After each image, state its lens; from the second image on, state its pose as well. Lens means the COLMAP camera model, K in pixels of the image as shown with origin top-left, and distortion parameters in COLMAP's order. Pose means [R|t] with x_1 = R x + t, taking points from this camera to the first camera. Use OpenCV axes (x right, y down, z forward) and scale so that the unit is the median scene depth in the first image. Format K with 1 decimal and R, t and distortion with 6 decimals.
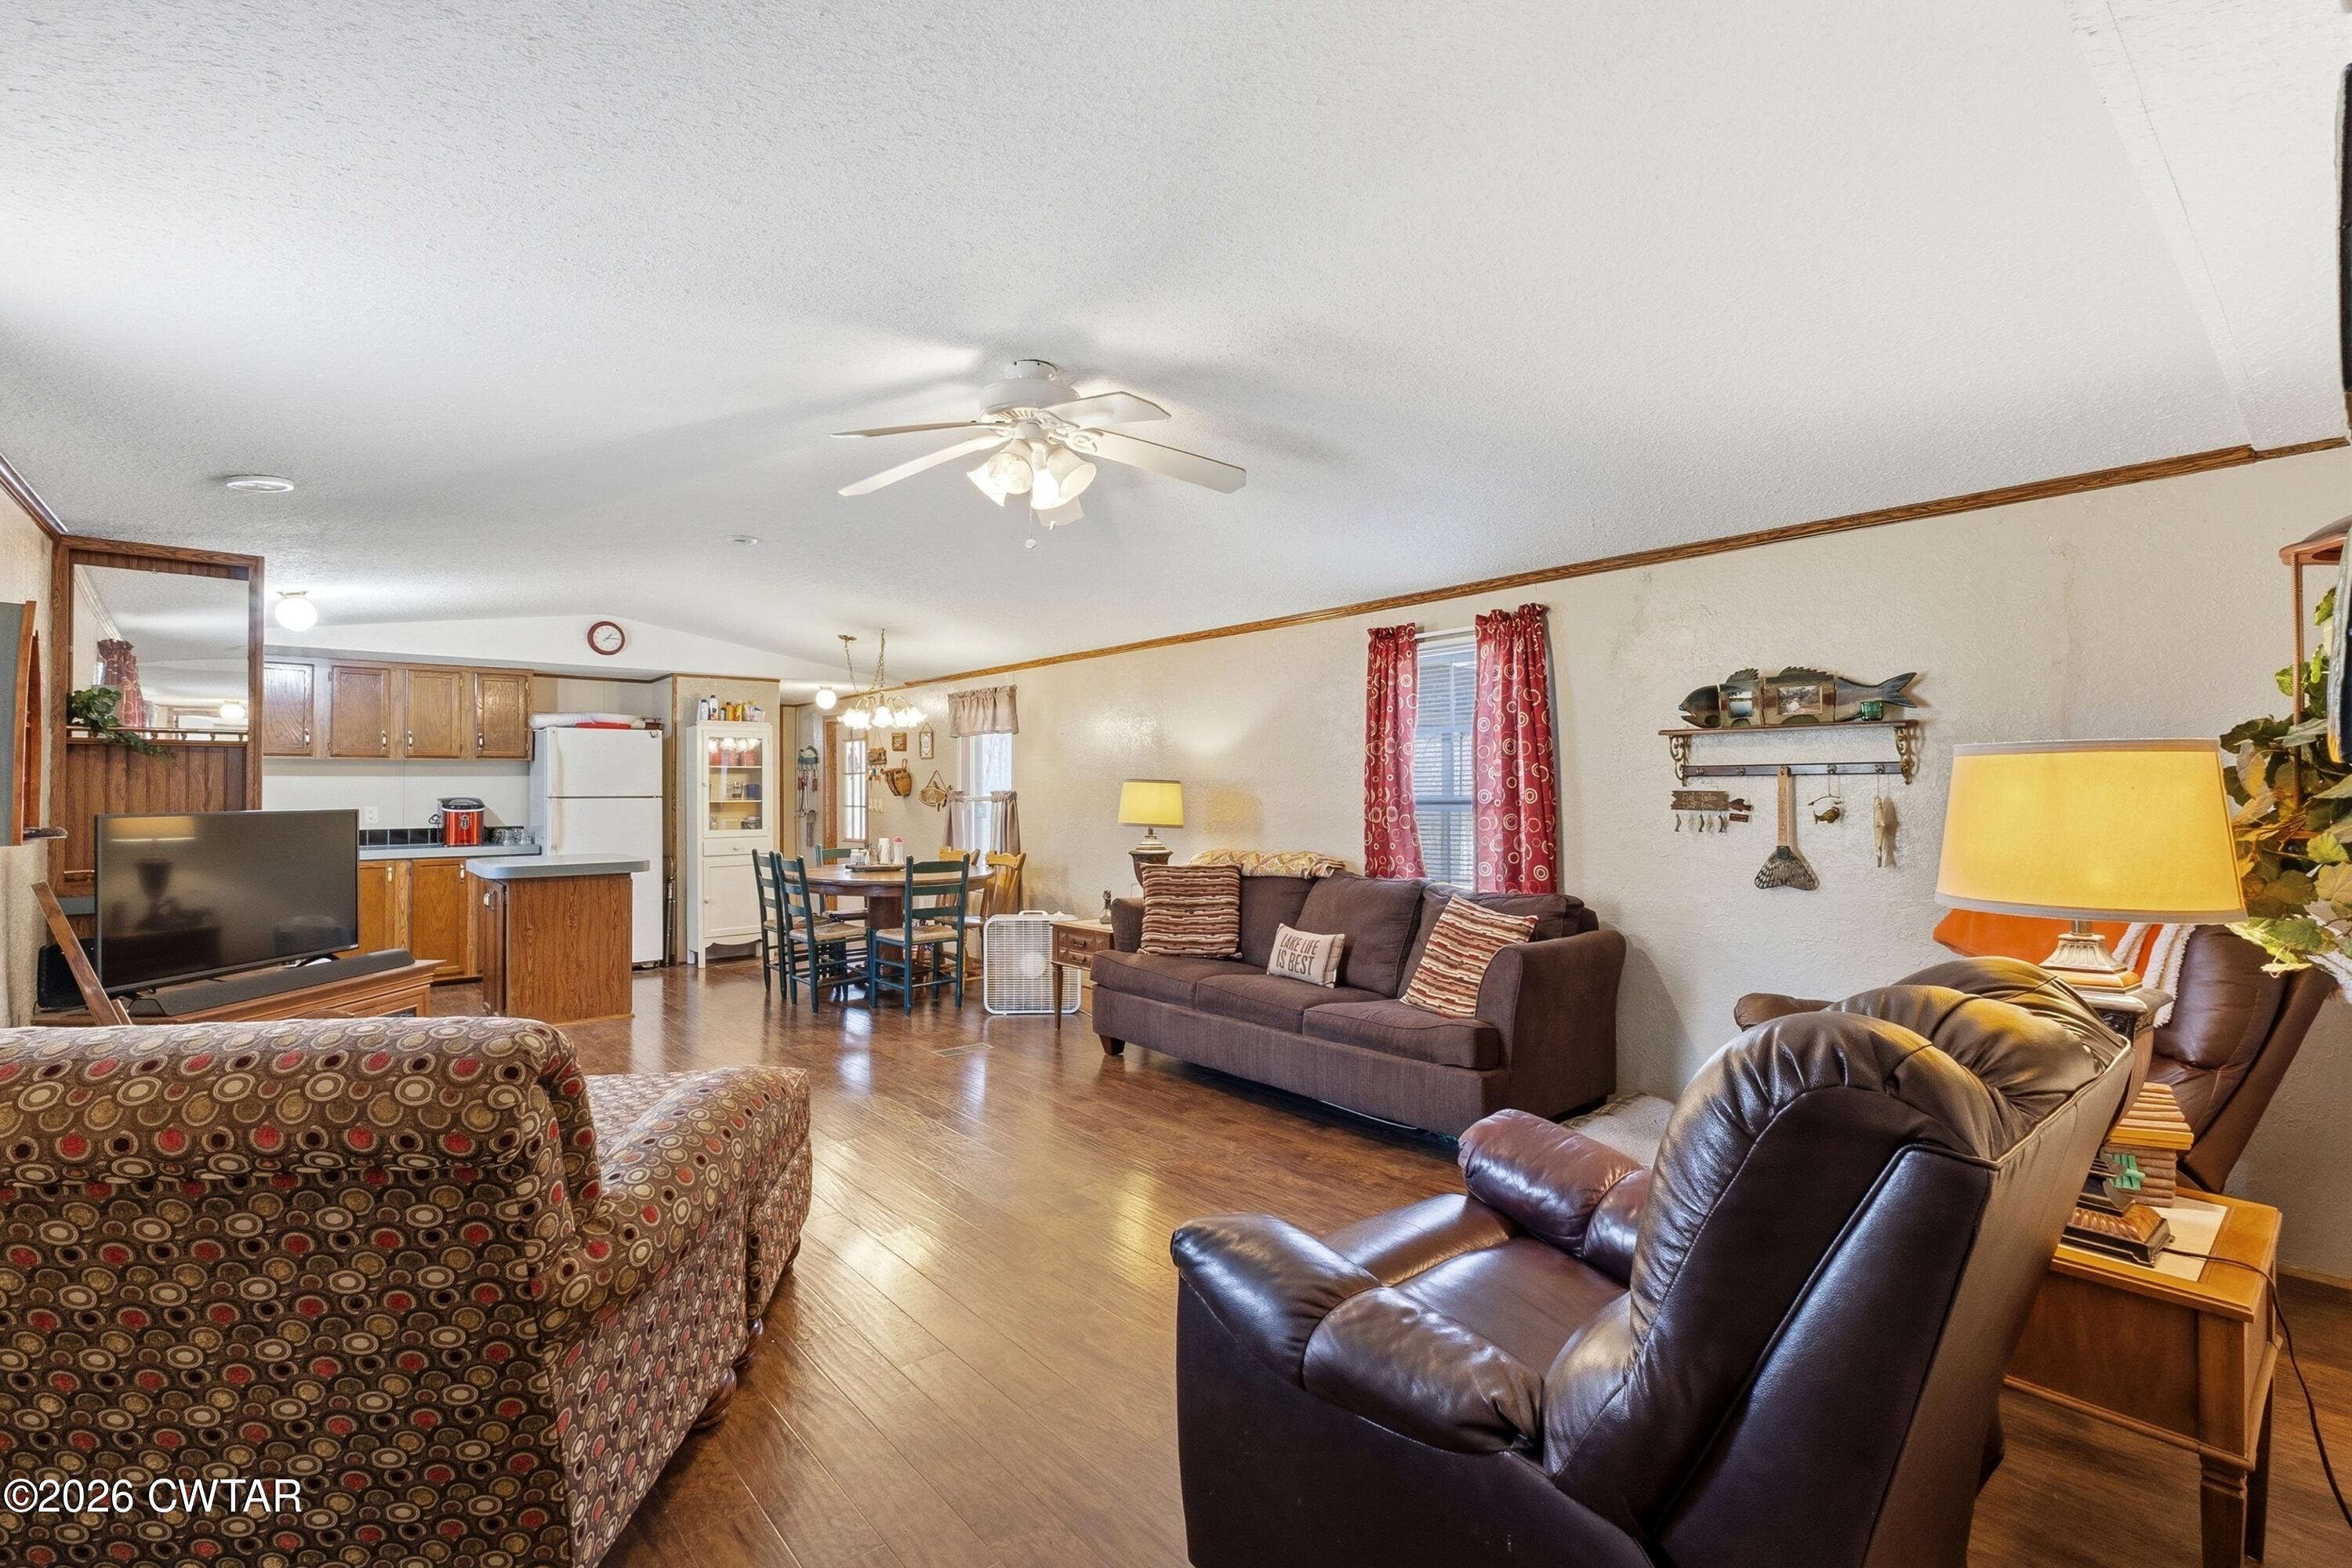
lens RADIAL K [[1049.9, 0, 1175.0], [0, 1049.9, 784.0], [0, 0, 1]] dist [-0.001764, 0.000448]
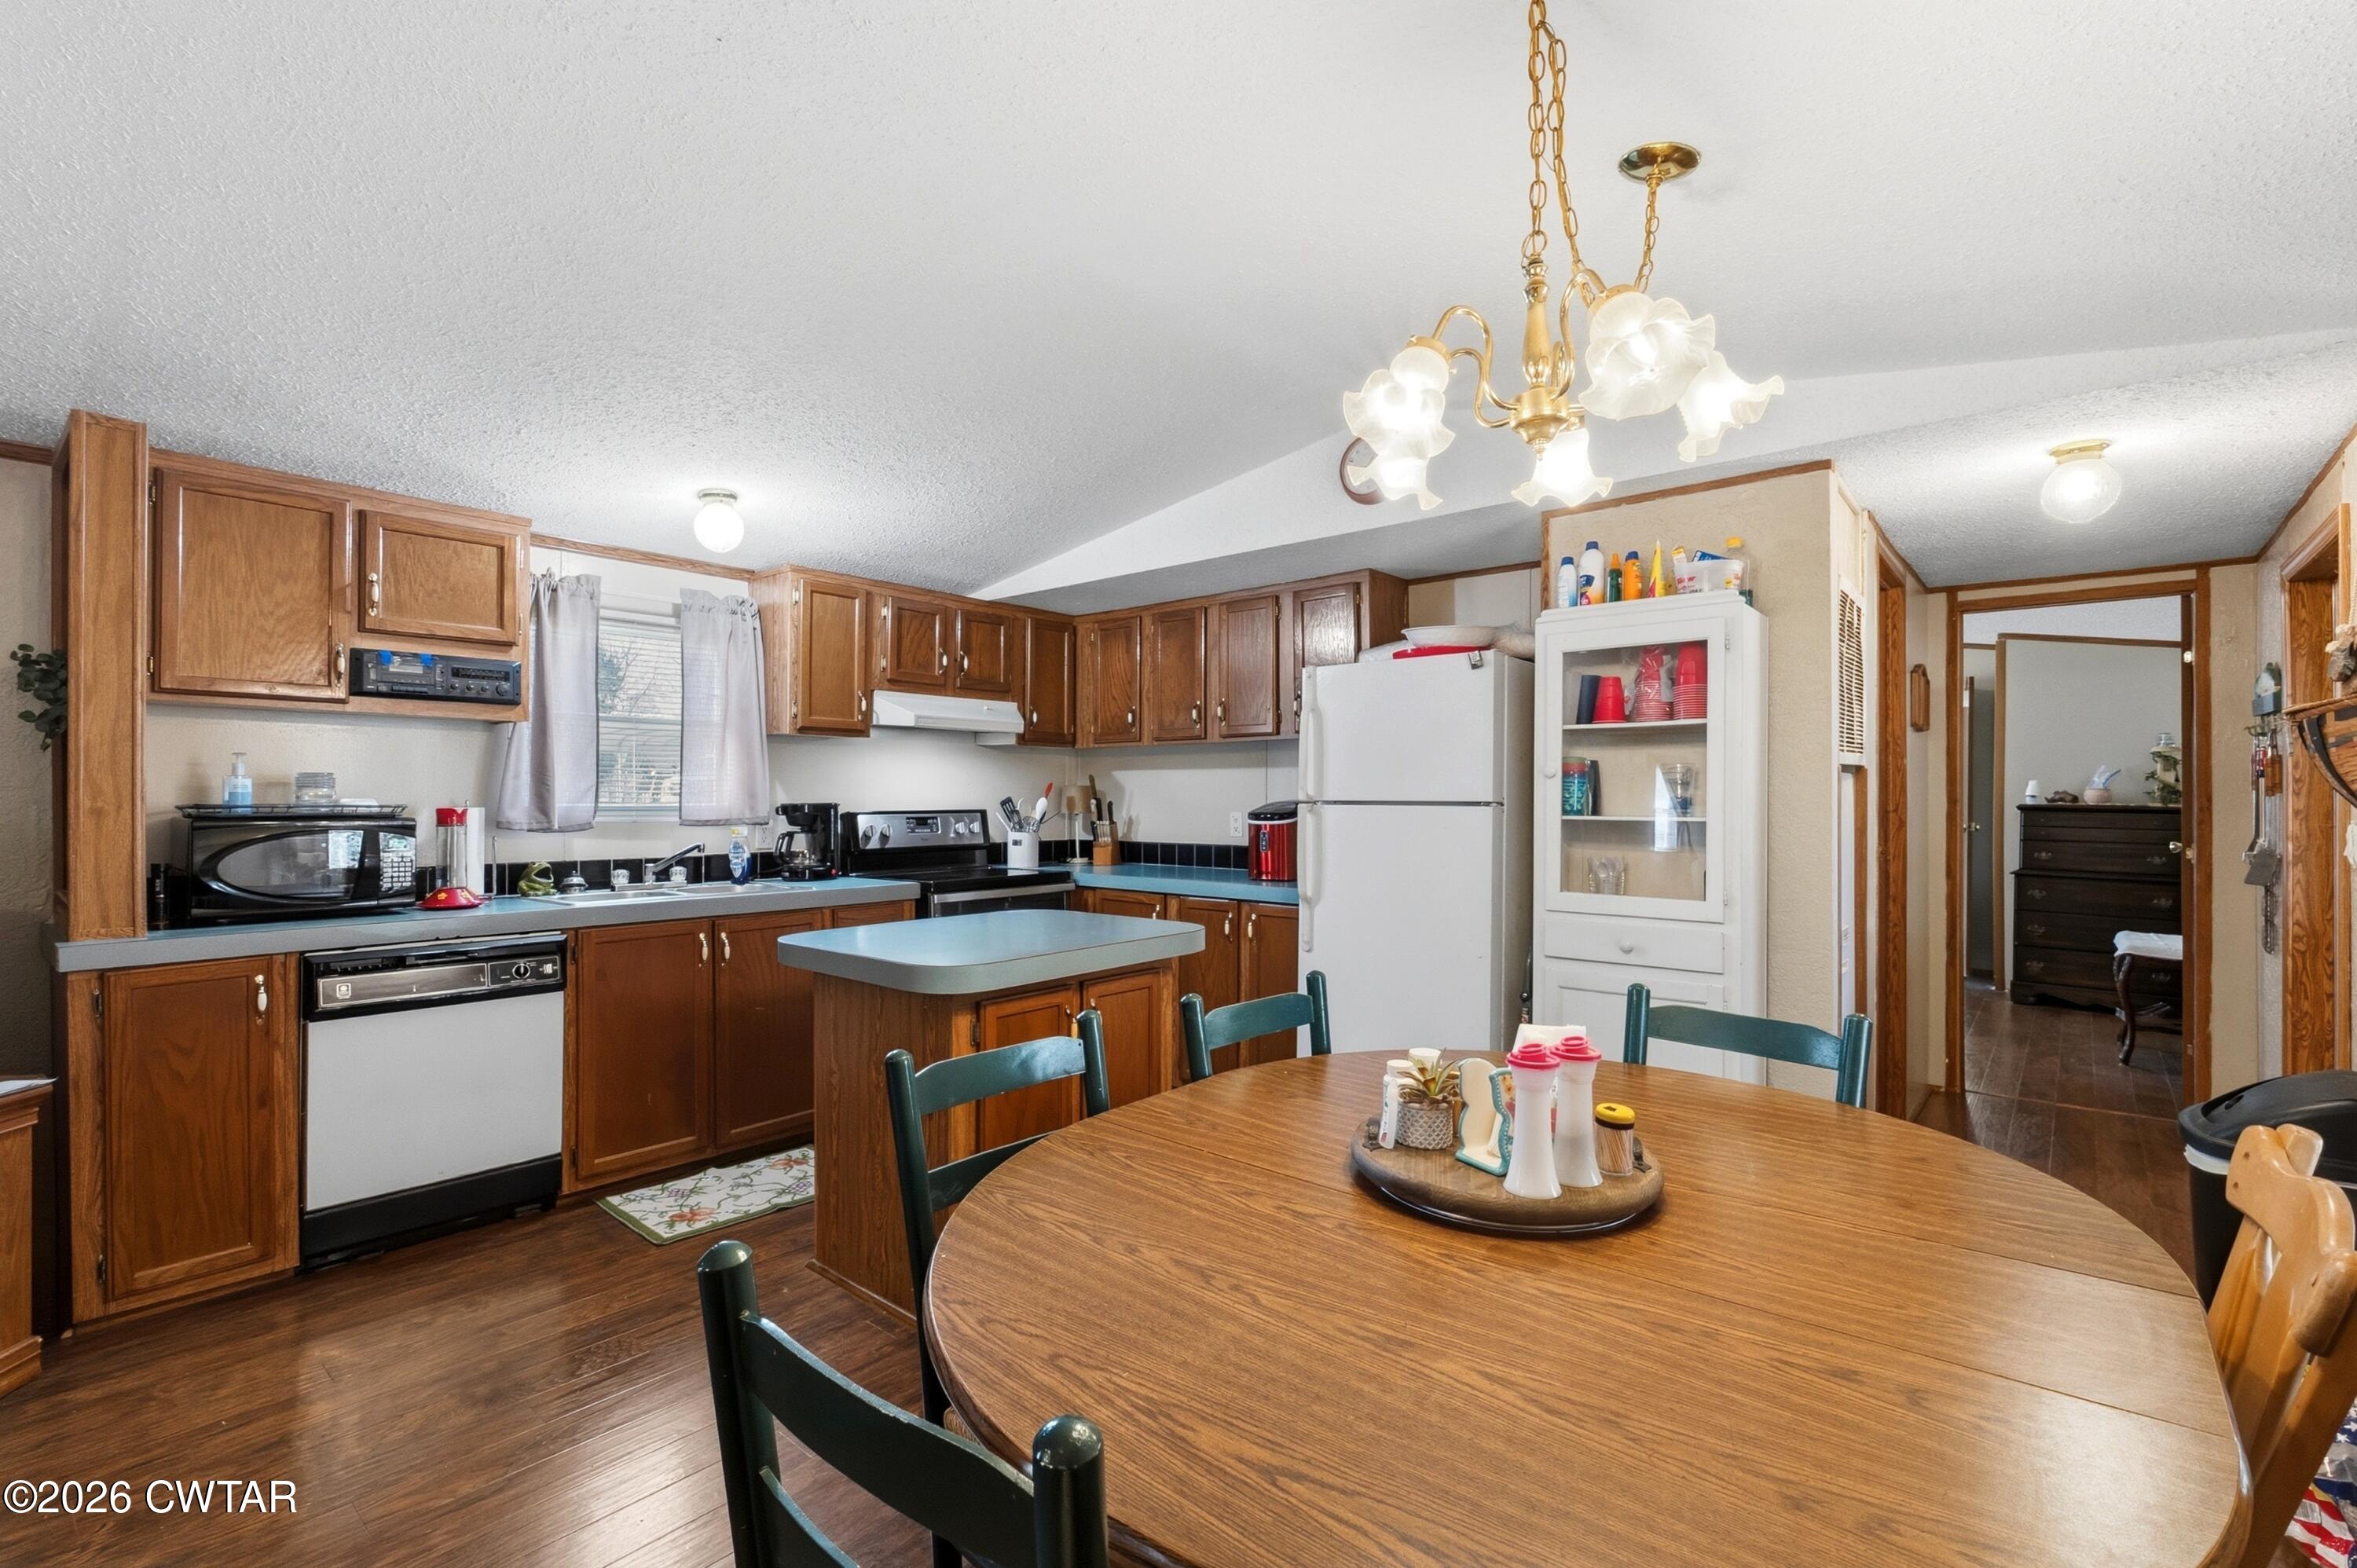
lens RADIAL K [[1052.0, 0, 1172.3], [0, 1052.0, 794.0], [0, 0, 1]] dist [-0.001764, 0.000448]
pose [[0.143070, 0.006129, -0.989694, -0.085583], [0.004537, 0.999966, 0.006849, 0.004312], [0.989702, -0.005470, 0.143037, 0.833104]]
